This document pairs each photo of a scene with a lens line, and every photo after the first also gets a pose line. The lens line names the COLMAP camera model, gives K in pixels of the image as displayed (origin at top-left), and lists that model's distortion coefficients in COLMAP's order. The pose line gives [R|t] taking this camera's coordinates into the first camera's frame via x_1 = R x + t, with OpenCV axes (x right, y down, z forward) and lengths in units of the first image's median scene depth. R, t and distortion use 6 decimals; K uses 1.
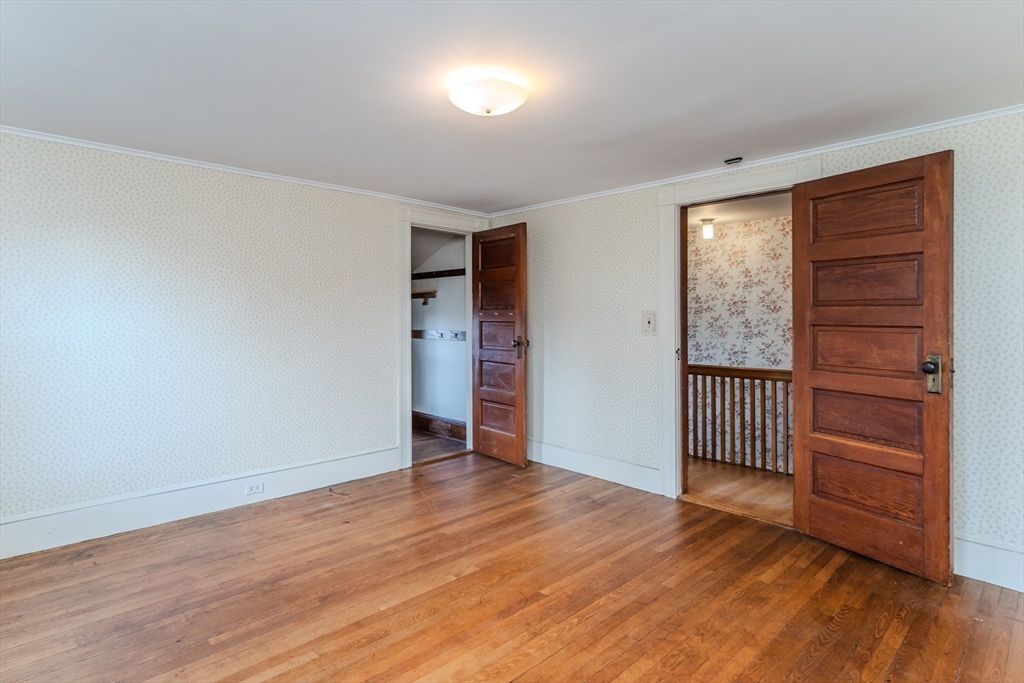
lens RADIAL K [[522.9, 0, 511.4], [0, 522.9, 316.6], [0, 0, 1]] dist [-0.000946, -0.000395]
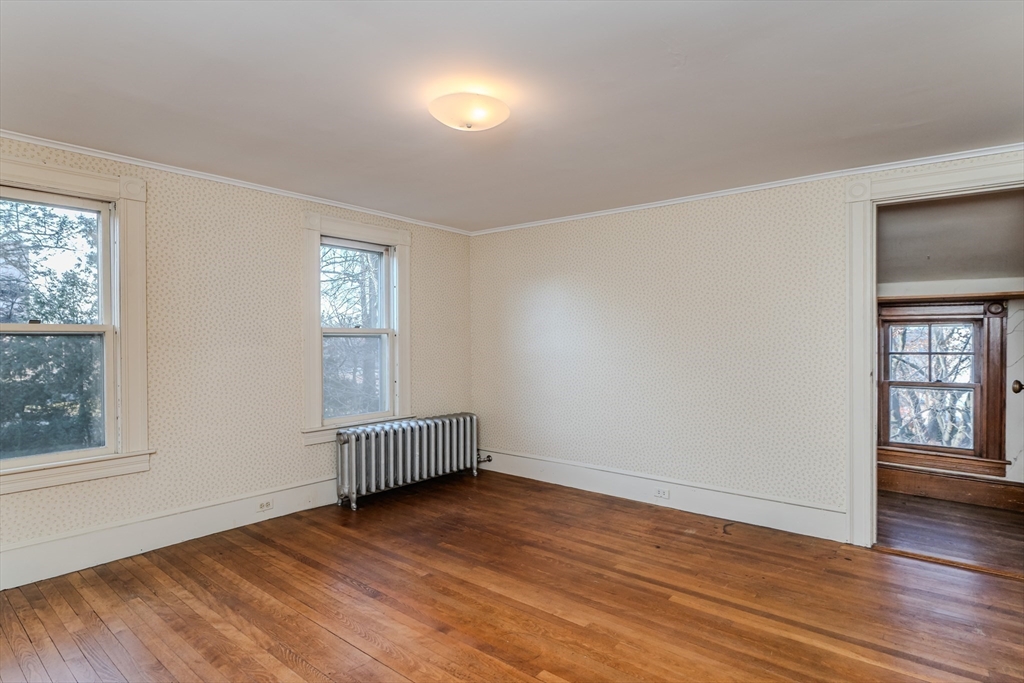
lens RADIAL K [[513.6, 0, 508.7], [0, 513.6, 329.1], [0, 0, 1]] dist [-0.000052, 0.000257]
pose [[0.158708, -0.017981, -0.987162, 0.596157], [0.003602, 0.999838, -0.017633, 0.001927], [0.987319, -0.000757, 0.158747, 0.572194]]
